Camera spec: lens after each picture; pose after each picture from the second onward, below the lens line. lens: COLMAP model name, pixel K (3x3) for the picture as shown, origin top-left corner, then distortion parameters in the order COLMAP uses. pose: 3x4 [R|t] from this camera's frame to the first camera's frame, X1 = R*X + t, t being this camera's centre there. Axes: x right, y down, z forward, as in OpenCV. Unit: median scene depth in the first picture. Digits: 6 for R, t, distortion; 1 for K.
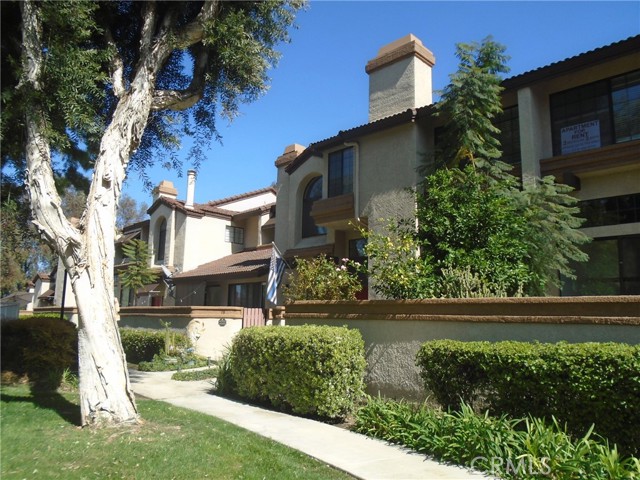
lens RADIAL K [[490.8, 0, 319.1], [0, 490.8, 235.0], [0, 0, 1]] dist [-0.014618, 0.010130]
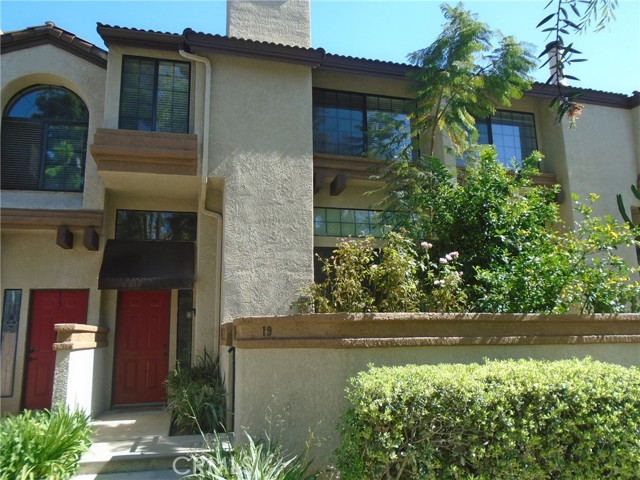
lens RADIAL K [[490.8, 0, 319.4], [0, 490.8, 238.4], [0, 0, 1]] dist [-0.014618, 0.010130]
pose [[0.508770, 0.142323, 0.849057, -0.721828], [-0.126824, 0.987871, -0.089596, 0.156022], [-0.851510, -0.062098, 0.520649, 1.111317]]
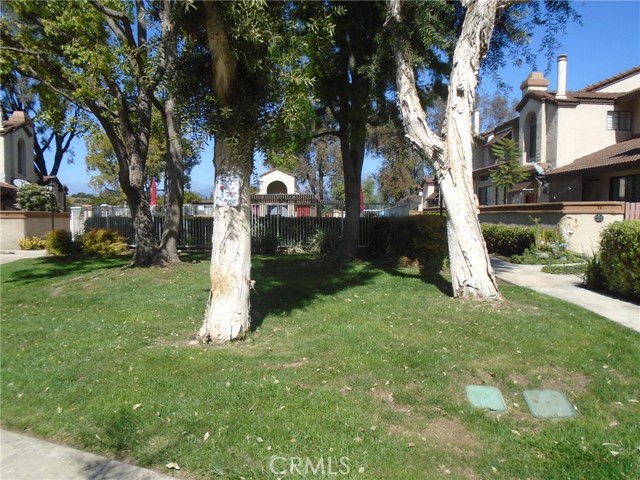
lens RADIAL K [[490.8, 0, 321.6], [0, 490.8, 239.9], [0, 0, 1]] dist [-0.014618, 0.010130]
pose [[0.743081, 0.022241, -0.668832, 0.062116], [0.120081, 0.978794, 0.165959, -0.000389], [0.658340, -0.203635, 0.724653, -0.063468]]
